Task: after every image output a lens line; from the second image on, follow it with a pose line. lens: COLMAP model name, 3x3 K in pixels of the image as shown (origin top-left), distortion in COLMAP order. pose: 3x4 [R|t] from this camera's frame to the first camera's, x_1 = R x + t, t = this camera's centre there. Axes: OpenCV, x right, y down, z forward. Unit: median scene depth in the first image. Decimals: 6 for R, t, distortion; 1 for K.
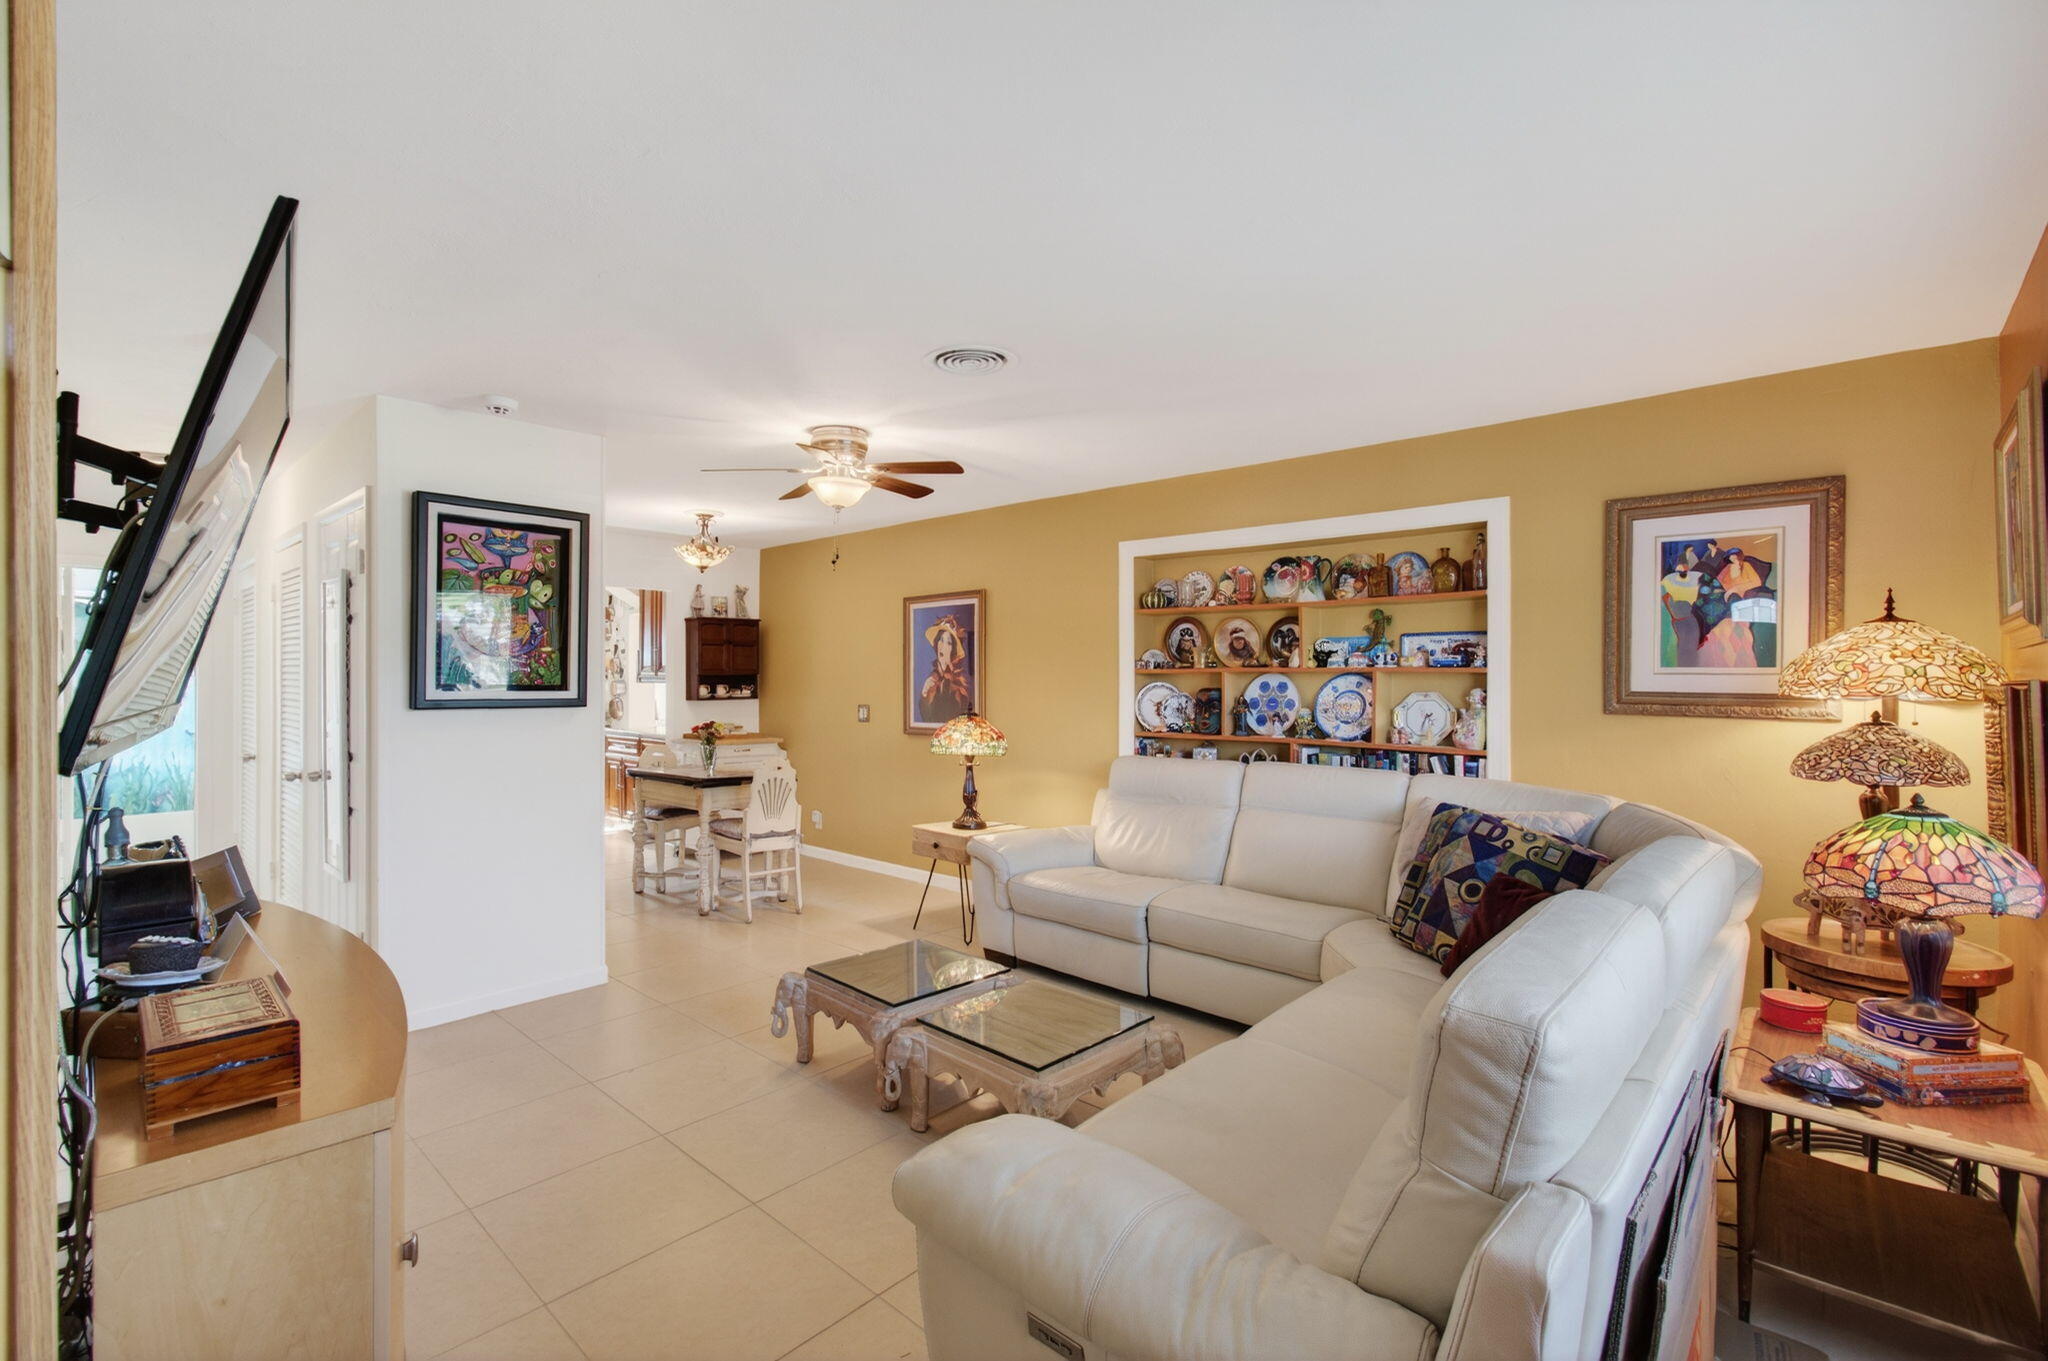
lens RADIAL K [[923.5, 0, 1014.4], [0, 923.5, 676.8], [0, 0, 1]] dist [-0.043216, 0.029474]
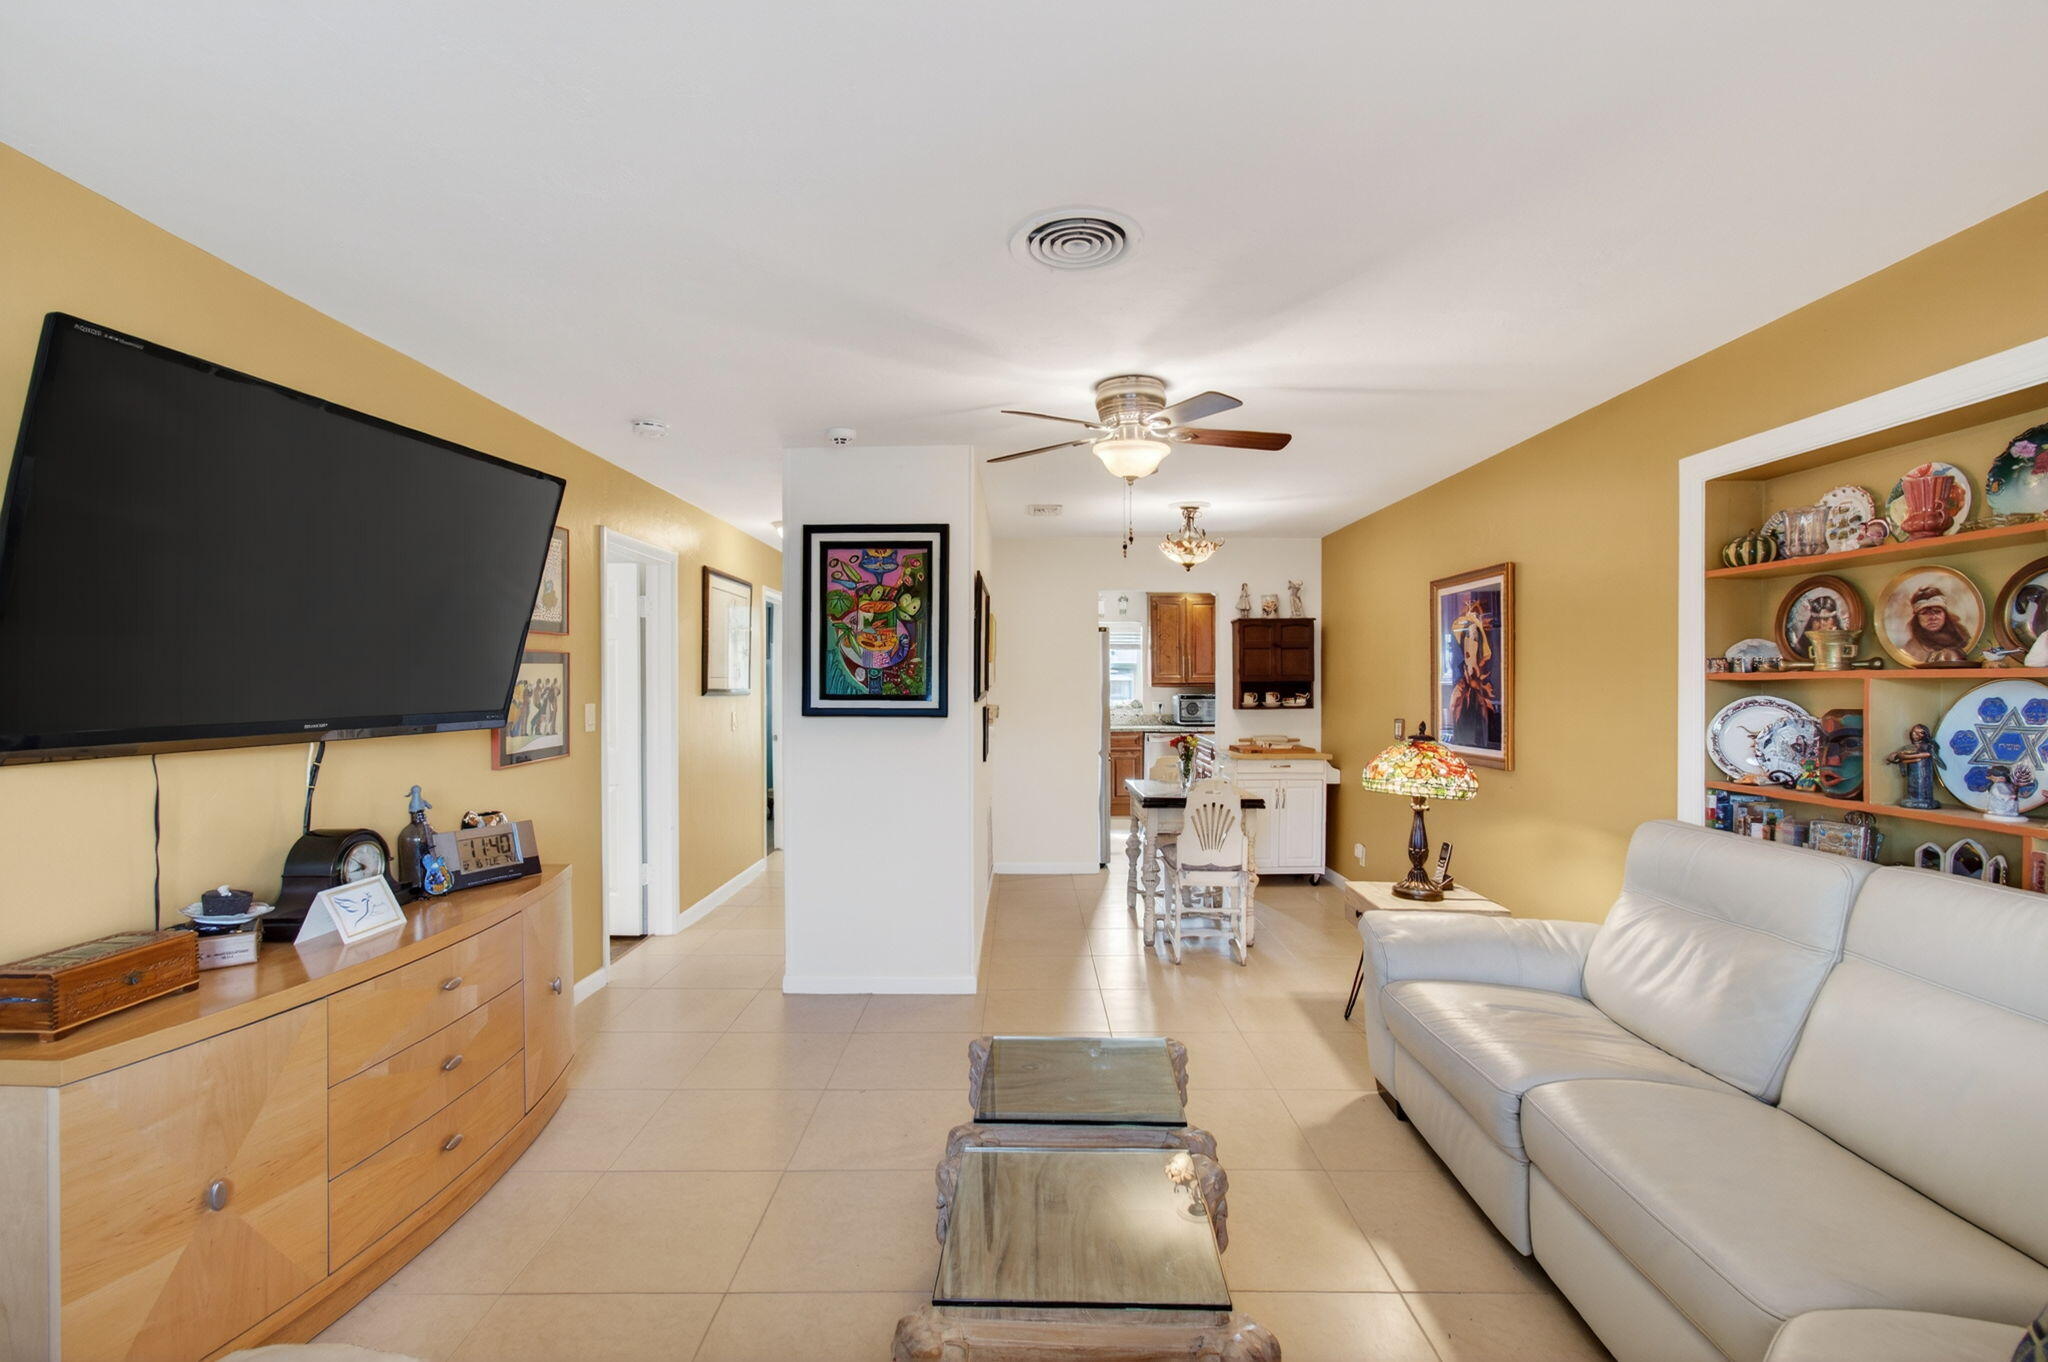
lens RADIAL K [[923.5, 0, 1014.4], [0, 923.5, 677.3], [0, 0, 1]] dist [-0.043216, 0.029474]
pose [[0.671351, -0.004663, -0.741125, 0.278268], [0.002272, 0.999988, -0.004234, -0.004481], [0.741137, 0.001159, 0.671353, 0.307676]]
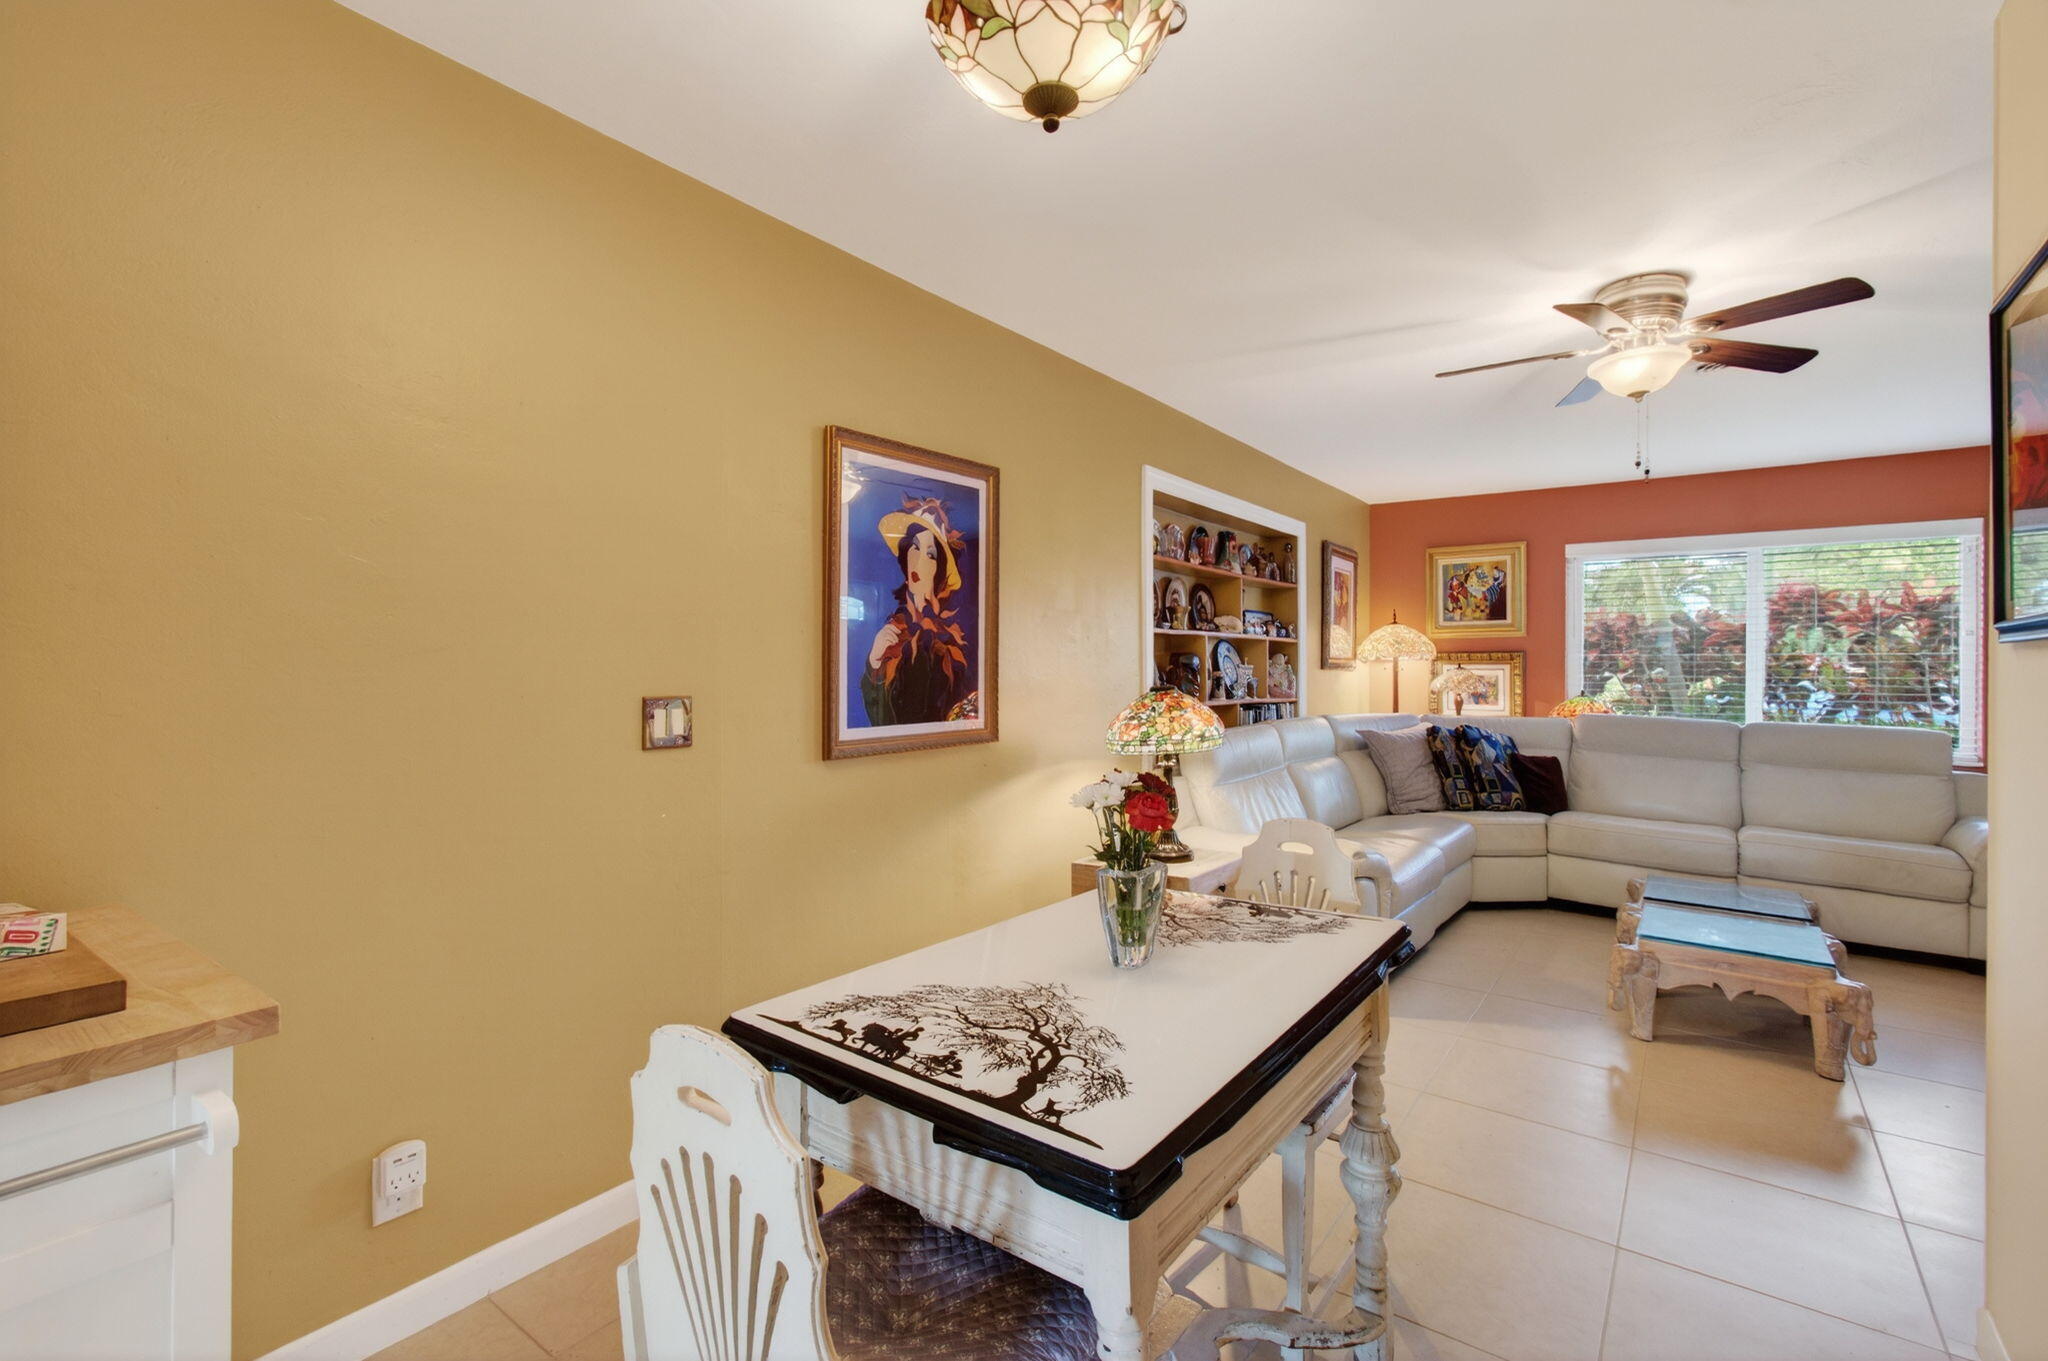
lens RADIAL K [[899.0, 0, 1028.7], [0, 899.0, 706.7], [0, 0, 1]] dist [0.001451, 0.000319]
pose [[-0.090432, -0.046240, 0.994829, -0.684446], [-0.003796, 0.998930, 0.046086, 0.025831], [-0.995895, 0.000392, -0.090510, 1.249495]]
